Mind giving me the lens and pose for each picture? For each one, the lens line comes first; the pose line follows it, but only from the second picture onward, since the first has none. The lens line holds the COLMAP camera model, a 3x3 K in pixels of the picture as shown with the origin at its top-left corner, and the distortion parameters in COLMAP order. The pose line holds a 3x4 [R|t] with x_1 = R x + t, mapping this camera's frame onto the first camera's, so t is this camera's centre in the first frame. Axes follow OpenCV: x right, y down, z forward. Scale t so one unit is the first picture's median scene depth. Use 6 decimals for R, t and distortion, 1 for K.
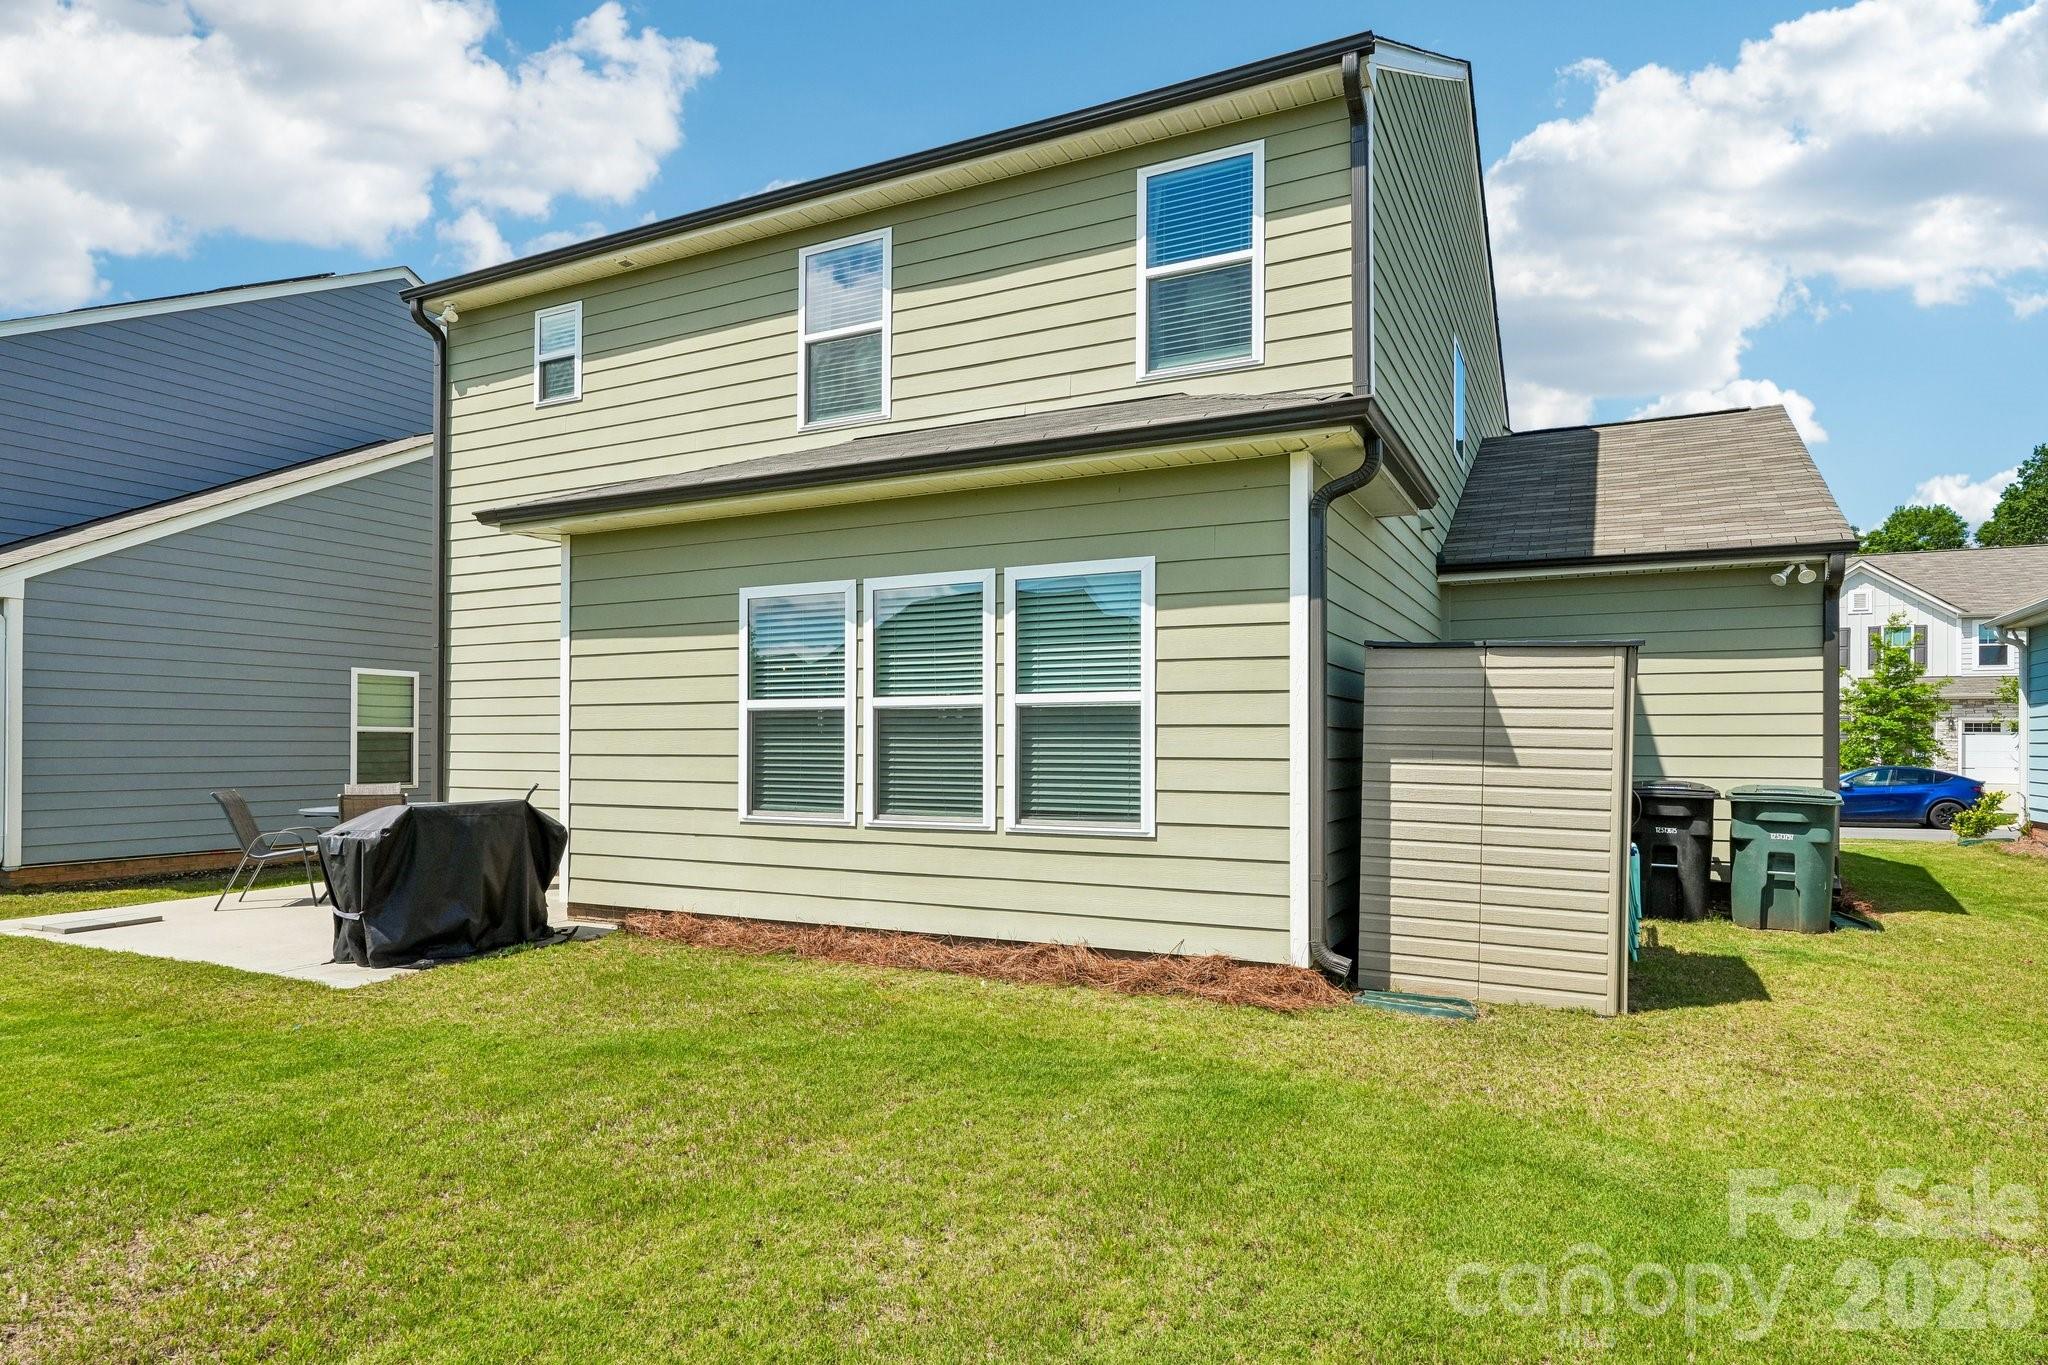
lens RADIAL K [[1152.5, 0, 1034.6], [0, 1152.5, 755.6], [0, 0, 1]] dist [0.002817, -0.000543]
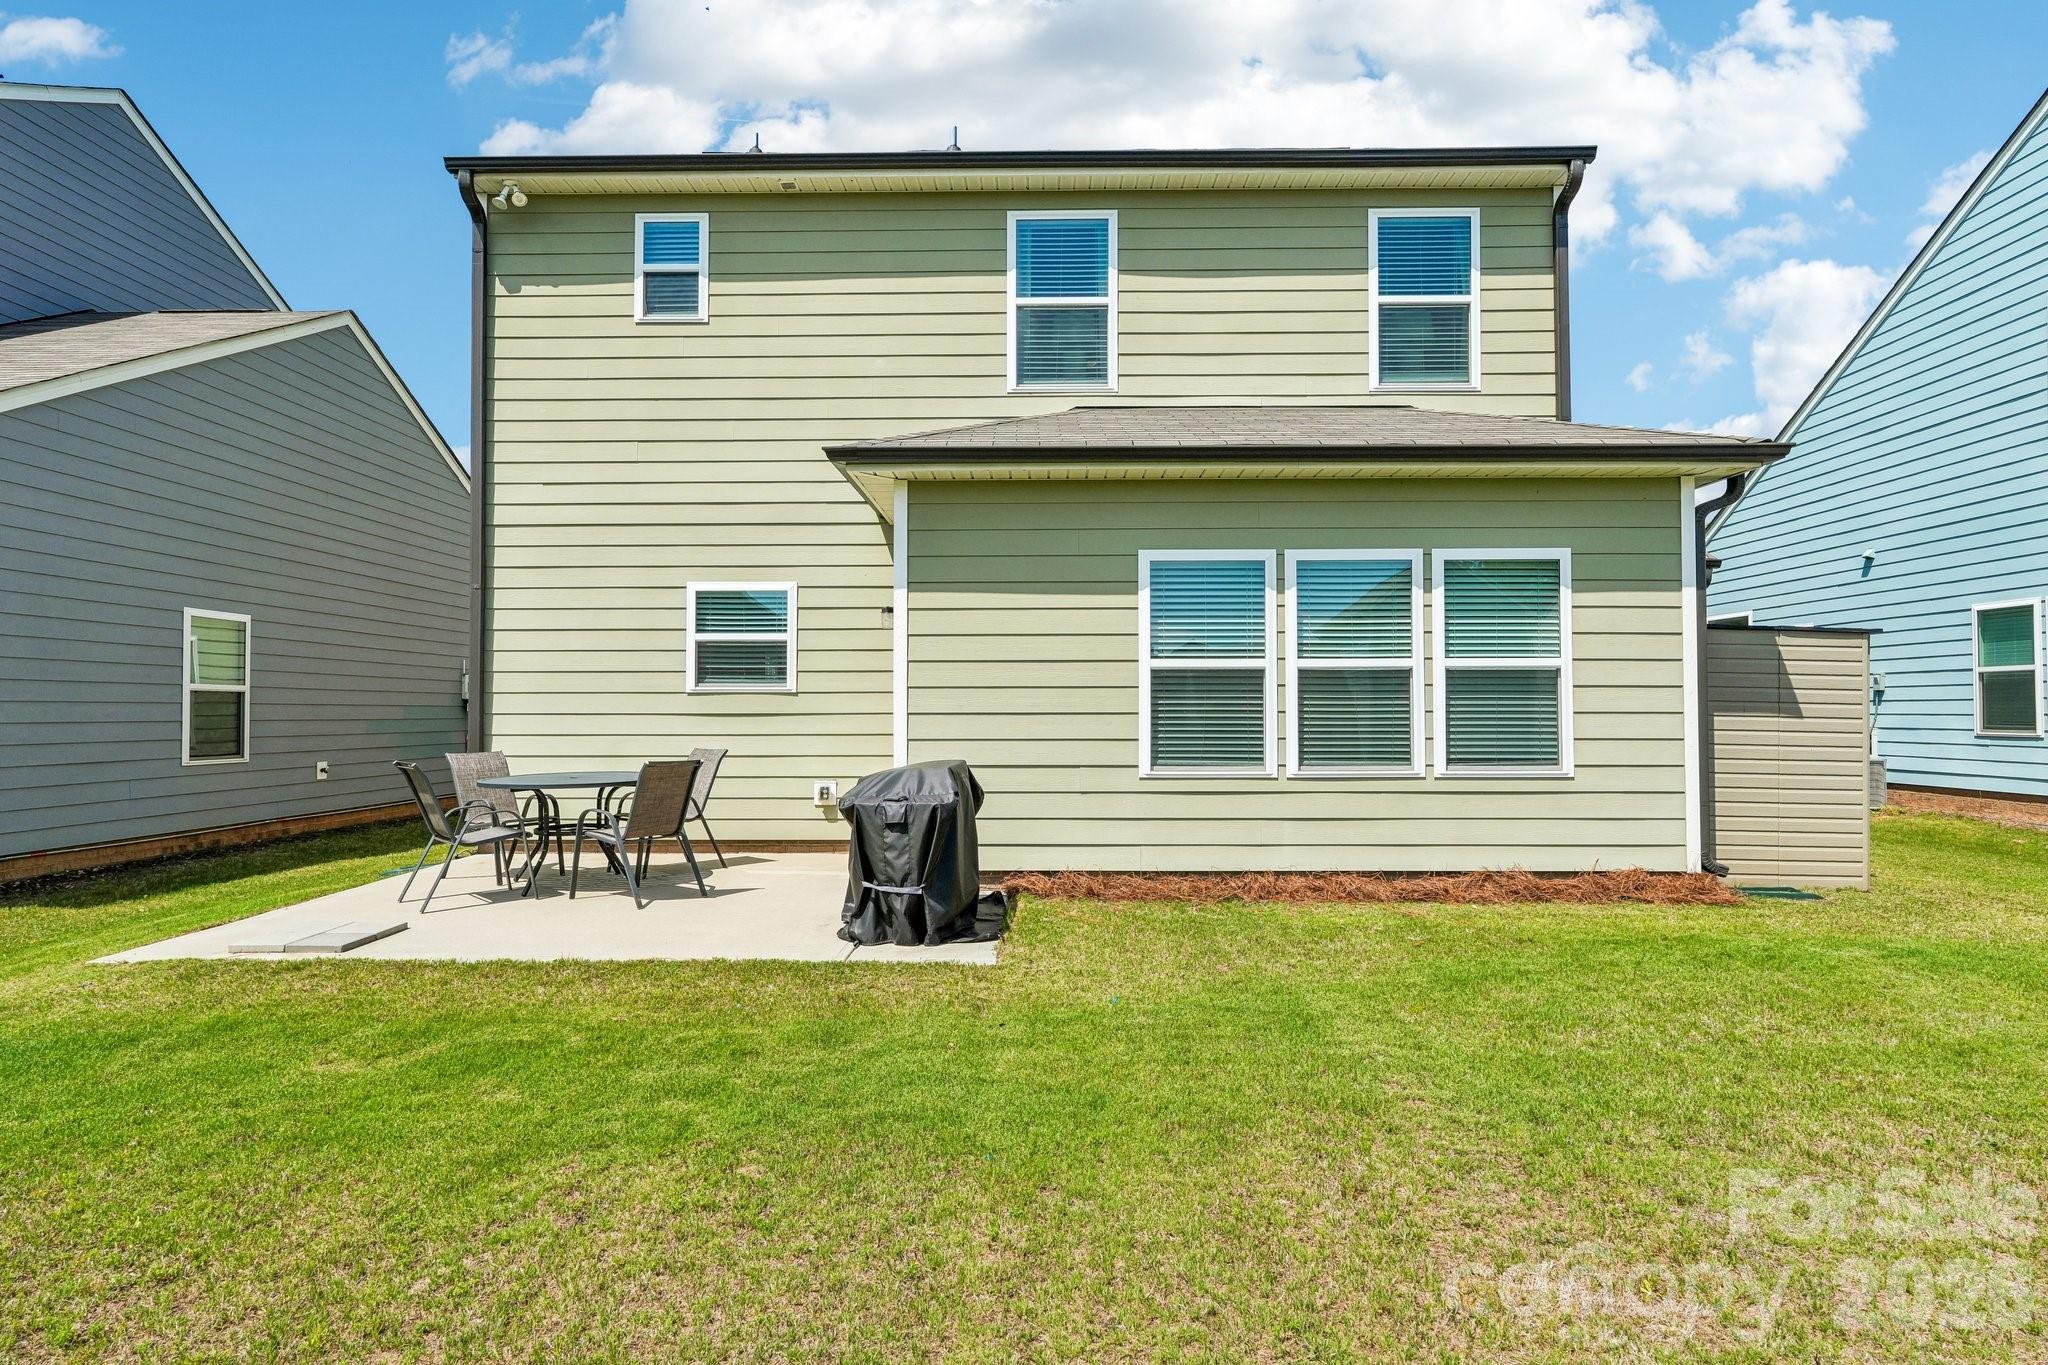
lens RADIAL K [[1127.7, 0, 1030.4], [0, 1127.7, 707.8], [0, 0, 1]] dist [-0.001869, -0.000327]
pose [[0.900713, -0.001377, 0.434413, -0.778843], [0.006594, 0.999923, -0.010504, 0.005023], [-0.434365, 0.012325, 0.900653, 0.142526]]
